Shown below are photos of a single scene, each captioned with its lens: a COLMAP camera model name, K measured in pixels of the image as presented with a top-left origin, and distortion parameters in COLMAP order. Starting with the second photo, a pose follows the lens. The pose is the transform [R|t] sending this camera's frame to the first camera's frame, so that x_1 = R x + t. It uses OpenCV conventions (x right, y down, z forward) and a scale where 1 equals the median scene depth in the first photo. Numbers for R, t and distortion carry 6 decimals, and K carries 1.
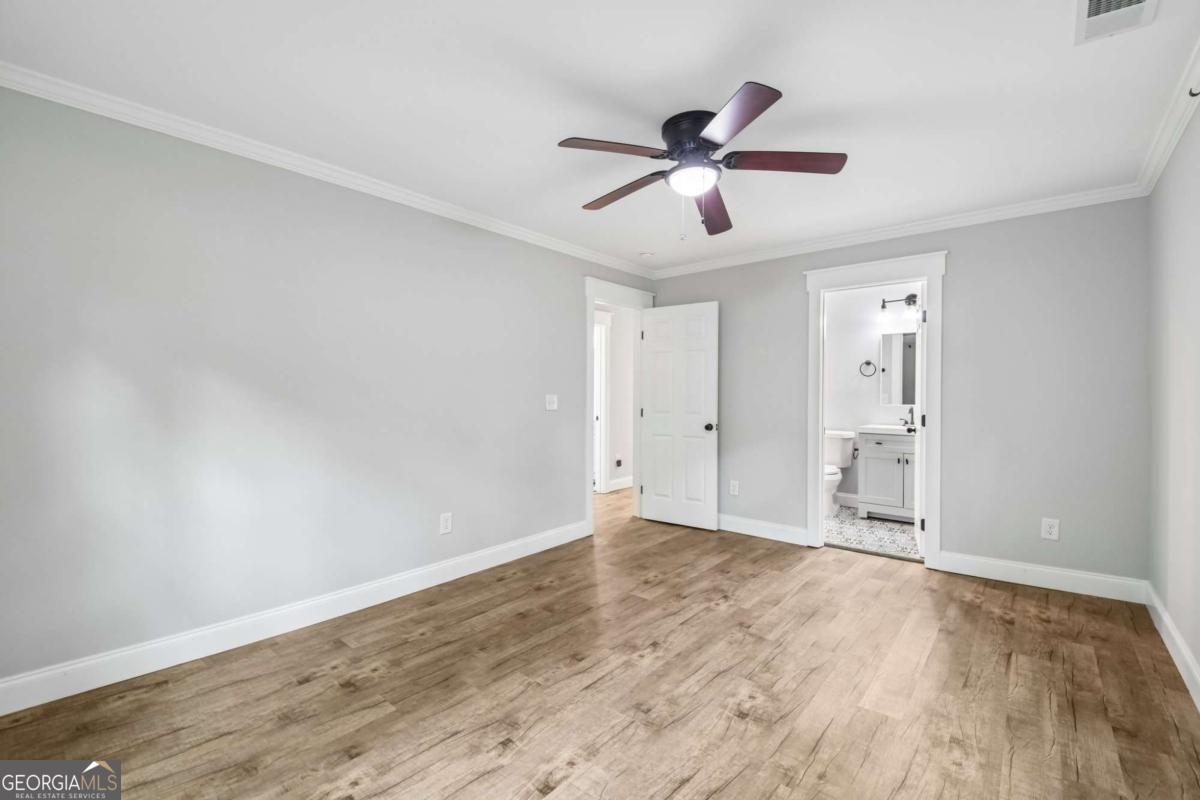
lens RADIAL K [[518.0, 0, 600.0], [0, 518.0, 400.0], [0, 0, 1]] dist [-0.056860, -0.000604]
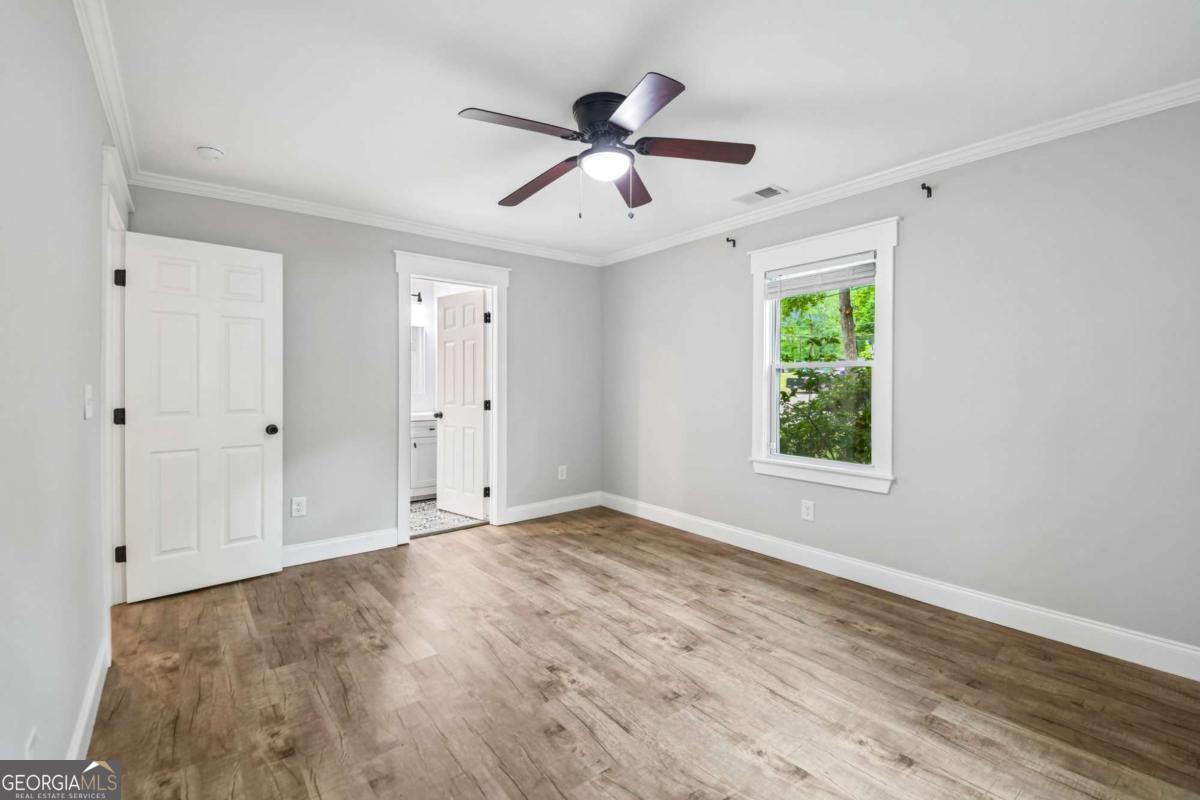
lens RADIAL K [[546.9, 0, 604.9], [0, 546.9, 384.9], [0, 0, 1]] dist [-0.027359, -0.000018]
pose [[0.186782, -0.027602, 0.982013, -0.764882], [0.033489, 0.999203, 0.021716, -0.011873], [-0.981830, 0.028830, 0.187558, 0.741684]]
